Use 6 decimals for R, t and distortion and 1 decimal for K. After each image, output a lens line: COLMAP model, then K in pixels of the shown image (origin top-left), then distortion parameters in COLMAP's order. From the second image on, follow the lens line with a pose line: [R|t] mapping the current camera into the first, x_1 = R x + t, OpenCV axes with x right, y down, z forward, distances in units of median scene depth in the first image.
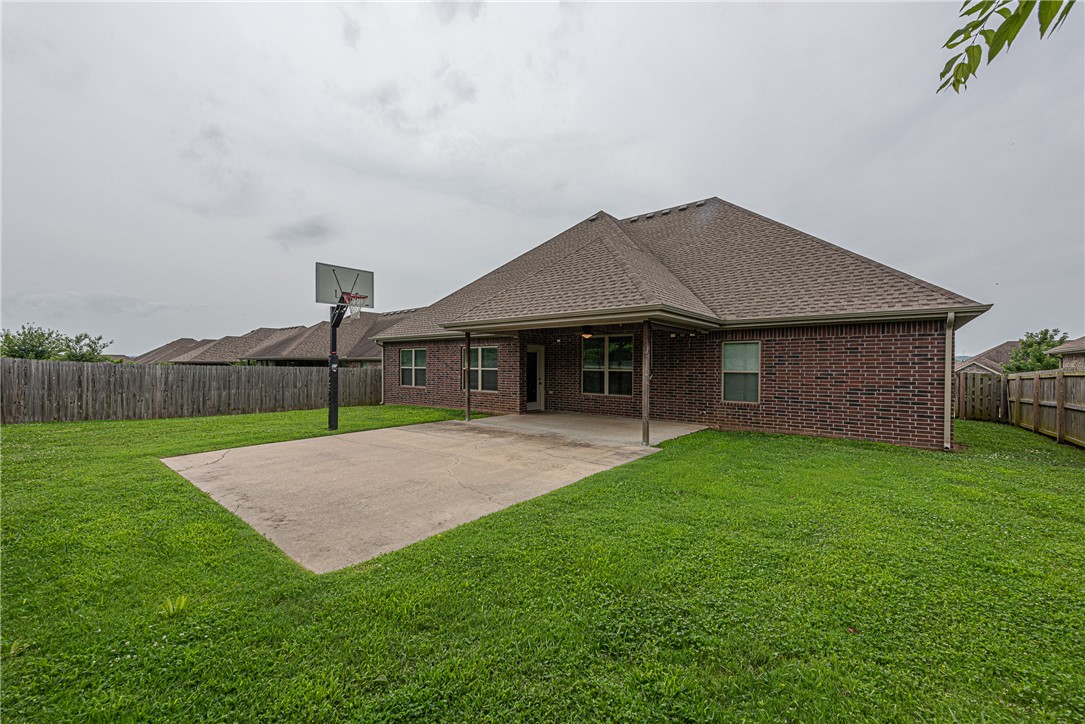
lens RADIAL K [[433.3, 0, 542.5], [0, 433.3, 362.0], [0, 0, 1]] dist [0.000913, 0.000123]
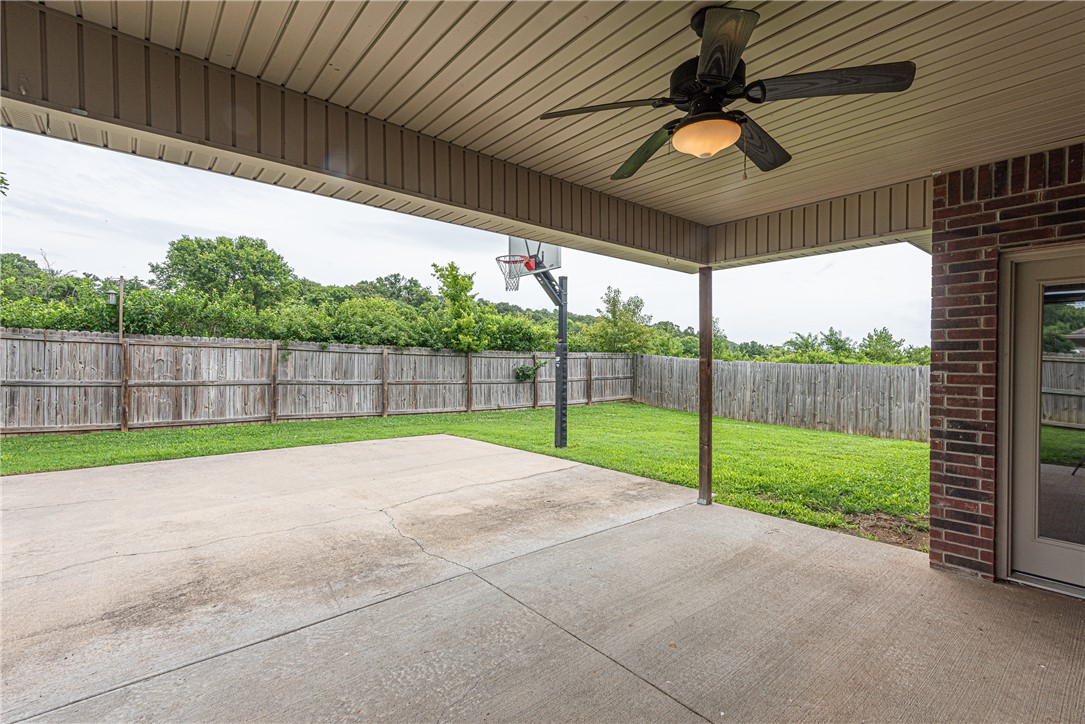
lens RADIAL K [[486.2, 0, 544.6], [0, 486.2, 364.1], [0, 0, 1]] dist [0.011416, 0.000065]
pose [[-0.186484, -0.004568, -0.982447, 0.199947], [-0.001508, 0.999989, -0.004364, 0.014032], [0.982457, 0.000667, -0.186489, 0.719583]]
